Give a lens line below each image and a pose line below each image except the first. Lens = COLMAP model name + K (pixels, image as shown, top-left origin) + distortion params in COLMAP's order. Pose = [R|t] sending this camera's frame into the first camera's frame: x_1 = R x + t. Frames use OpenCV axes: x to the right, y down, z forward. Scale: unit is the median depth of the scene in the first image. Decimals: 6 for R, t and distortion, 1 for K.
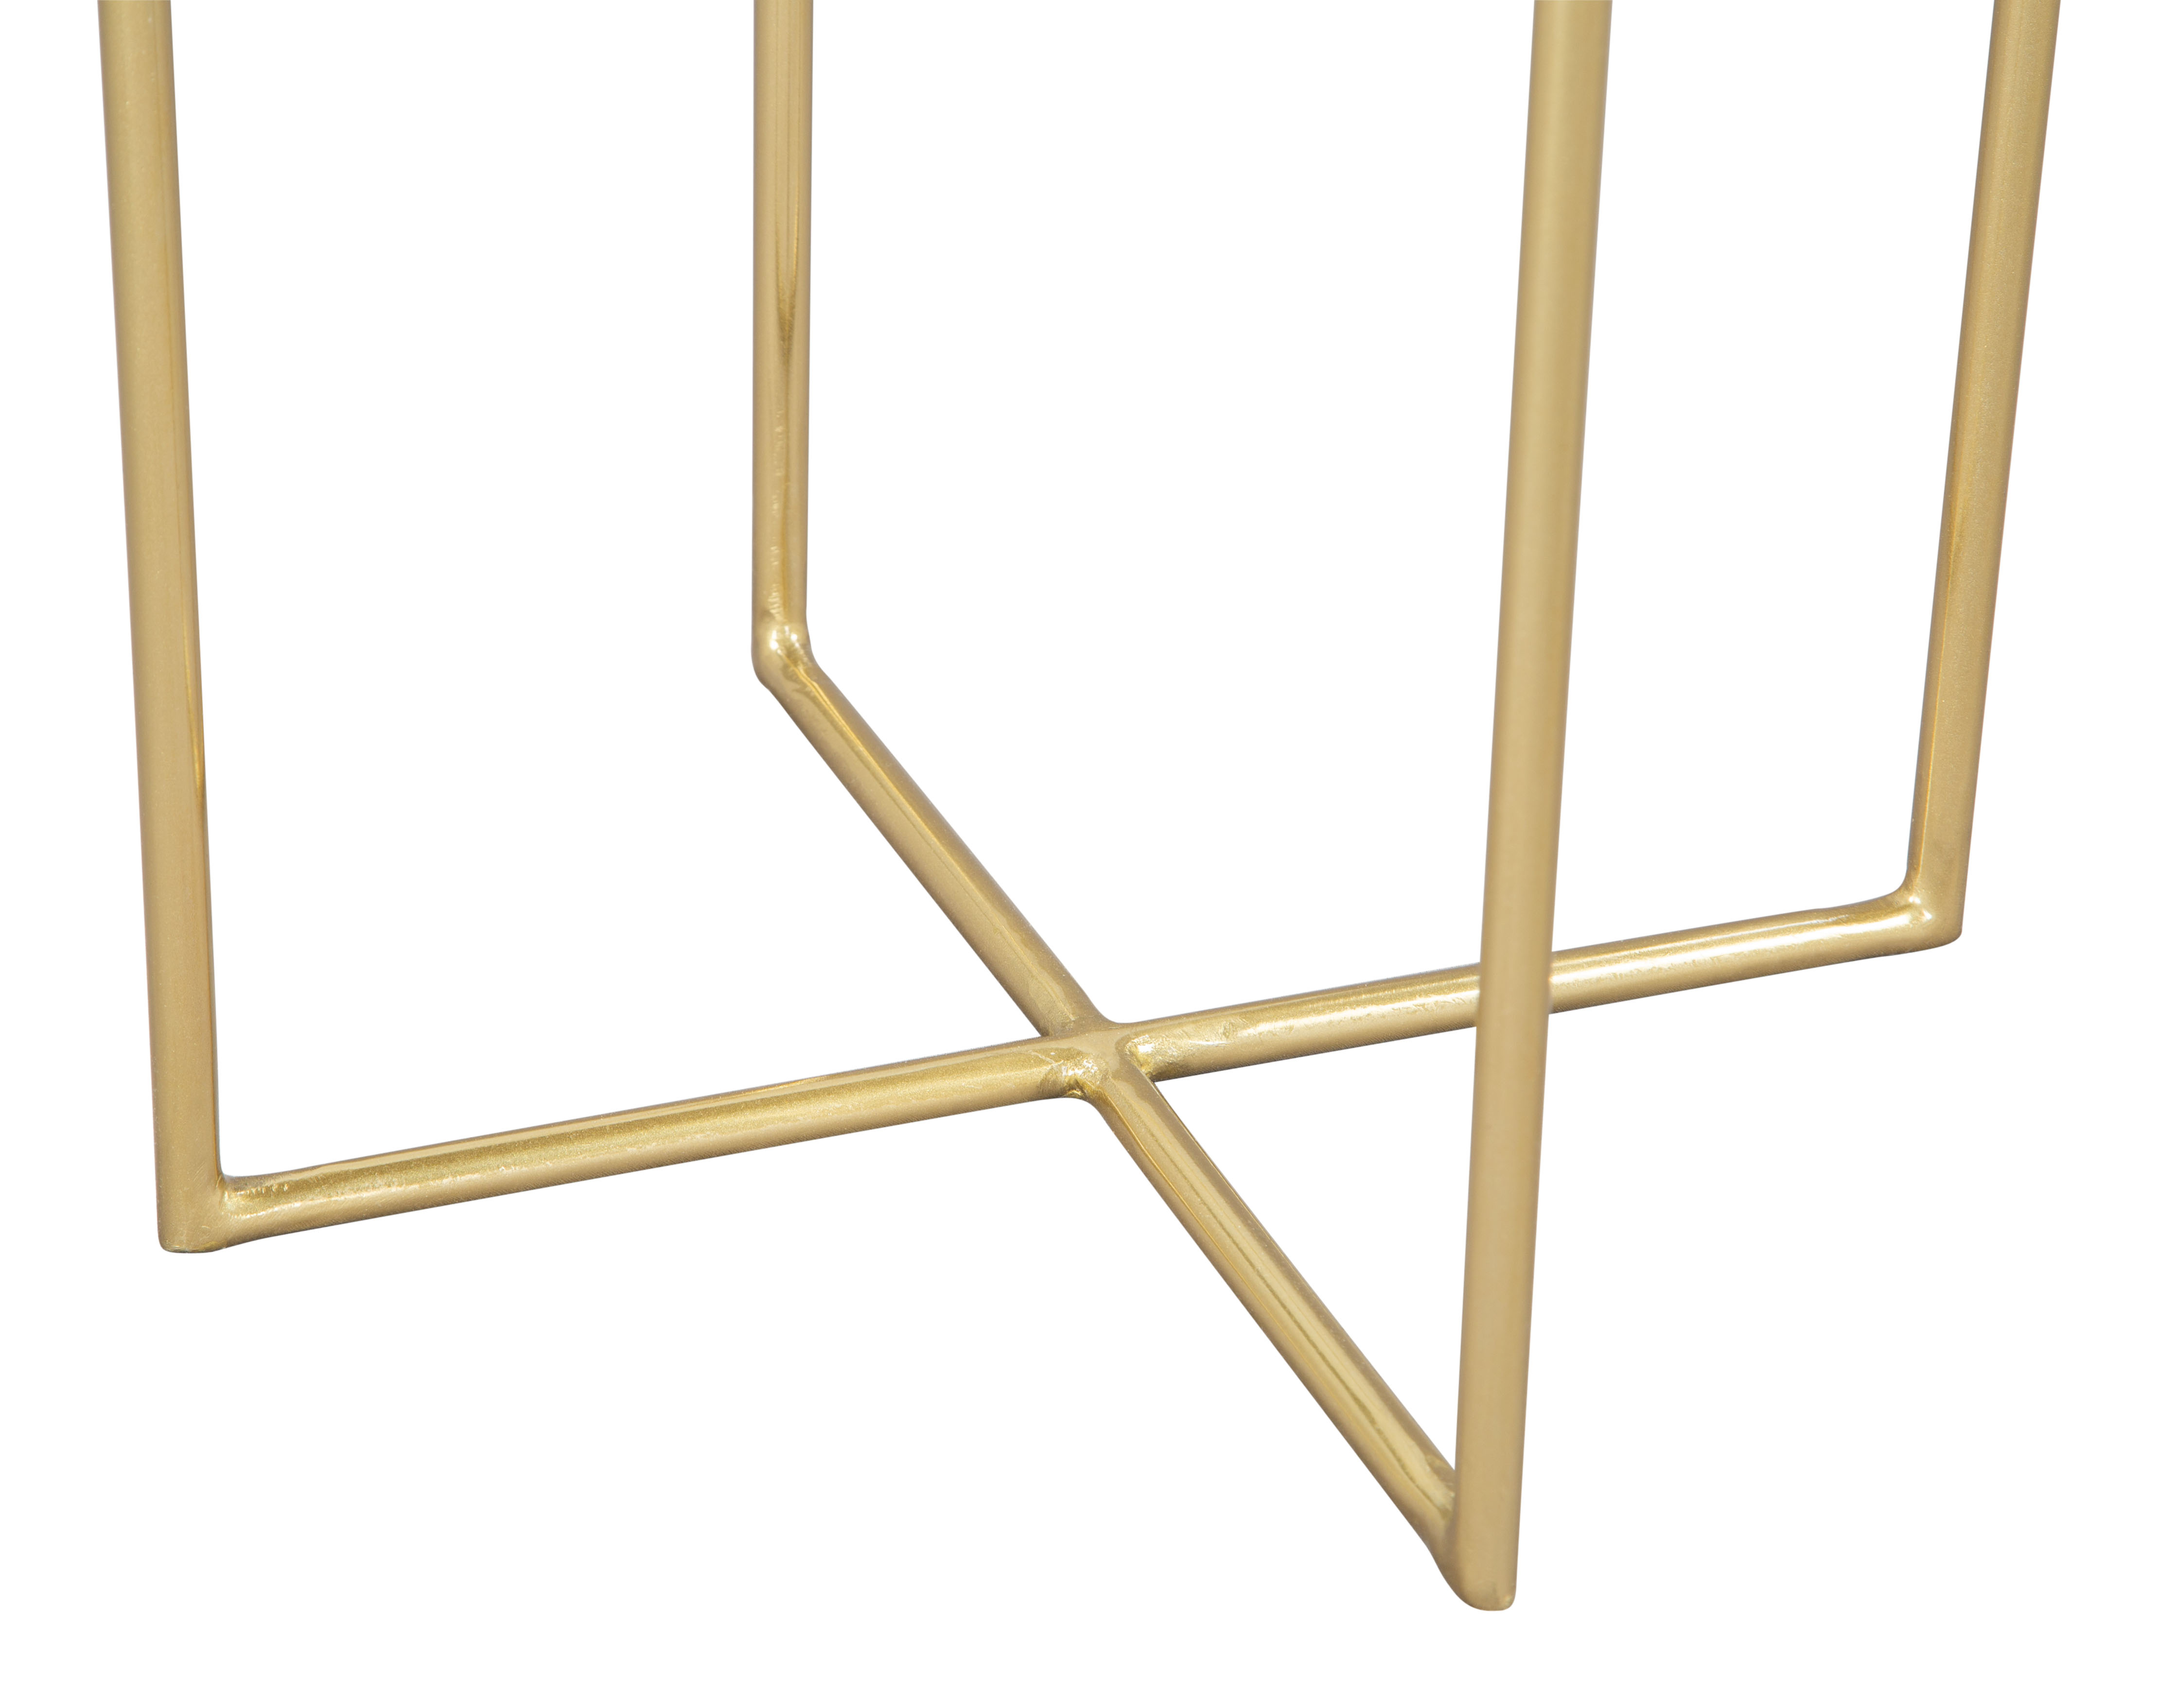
lens RADIAL K [[7103.7, 0, 1075.7], [0, 7103.7, 854.6], [0, 0, 1]] dist [0.088343, 0.000000]
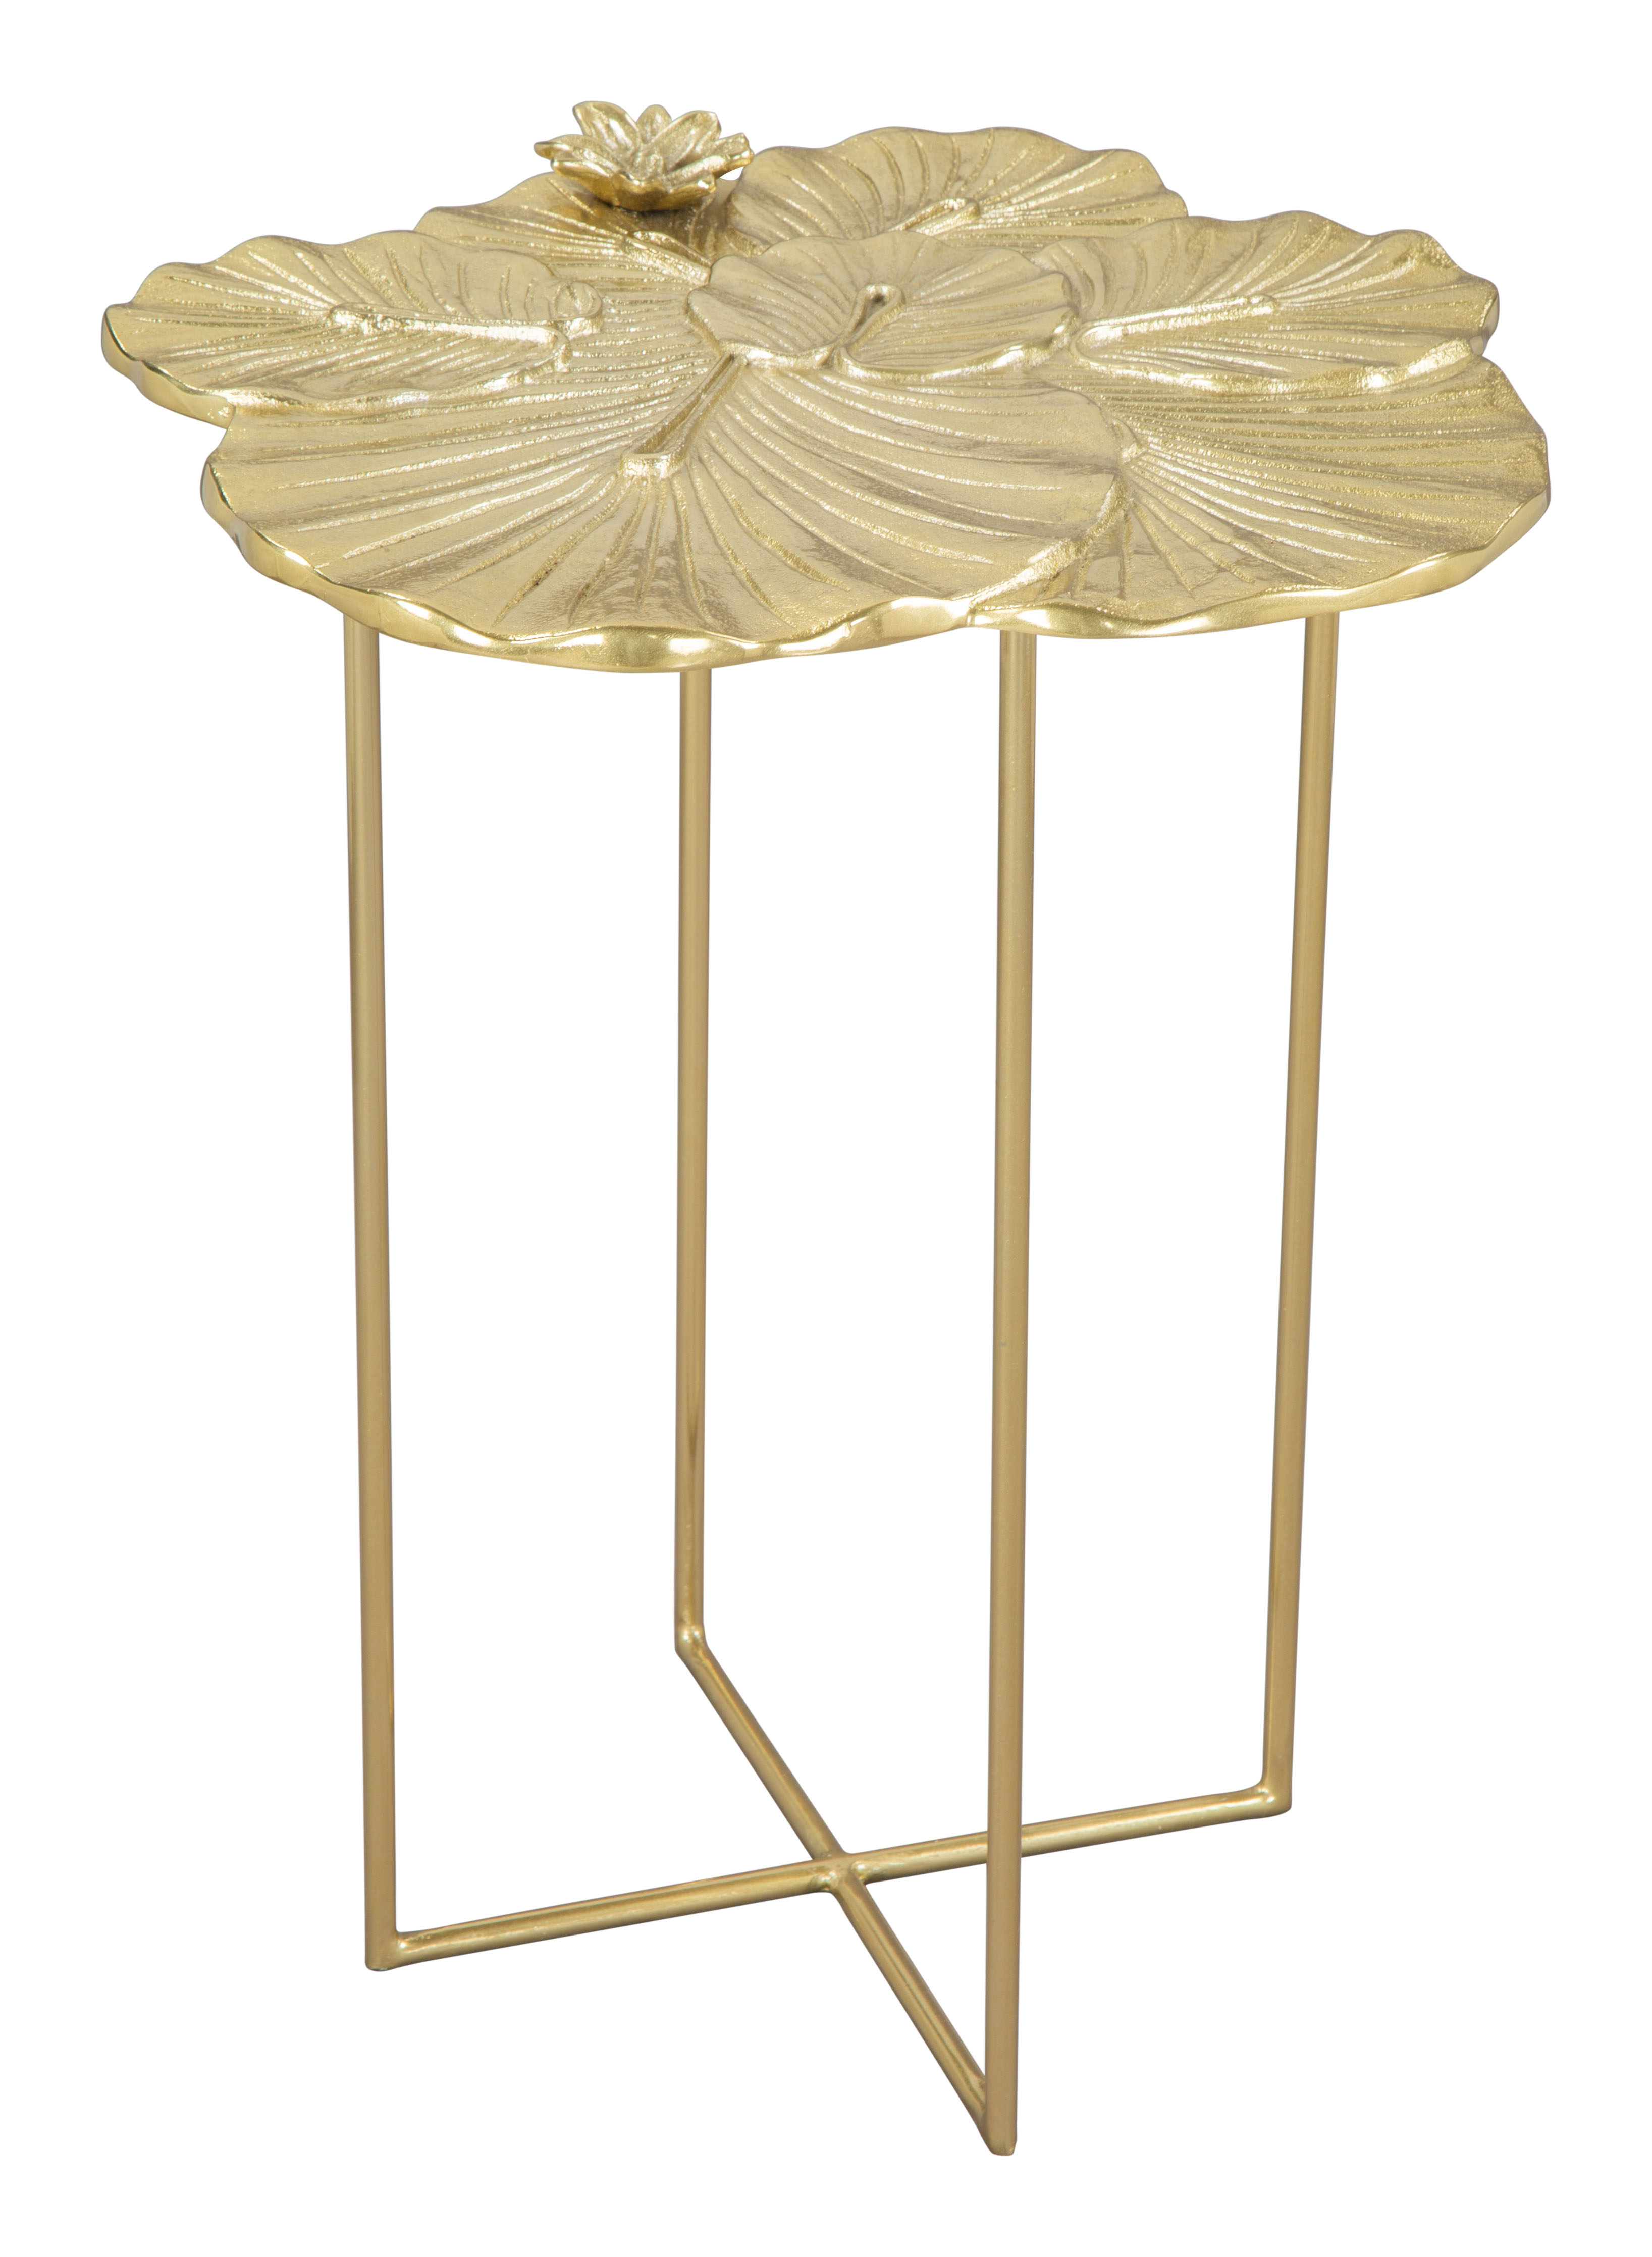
lens RADIAL K [[8148.4, 0, 844.4], [0, 8148.4, 1130.8], [0, 0, 1]] dist [0.435828, 0.000000]
pose [[0.999031, -0.000652, -0.044014, 0.104744], [-0.001630, 0.998655, -0.051813, -0.058908], [0.043988, 0.051834, 0.997686, -1.269272]]
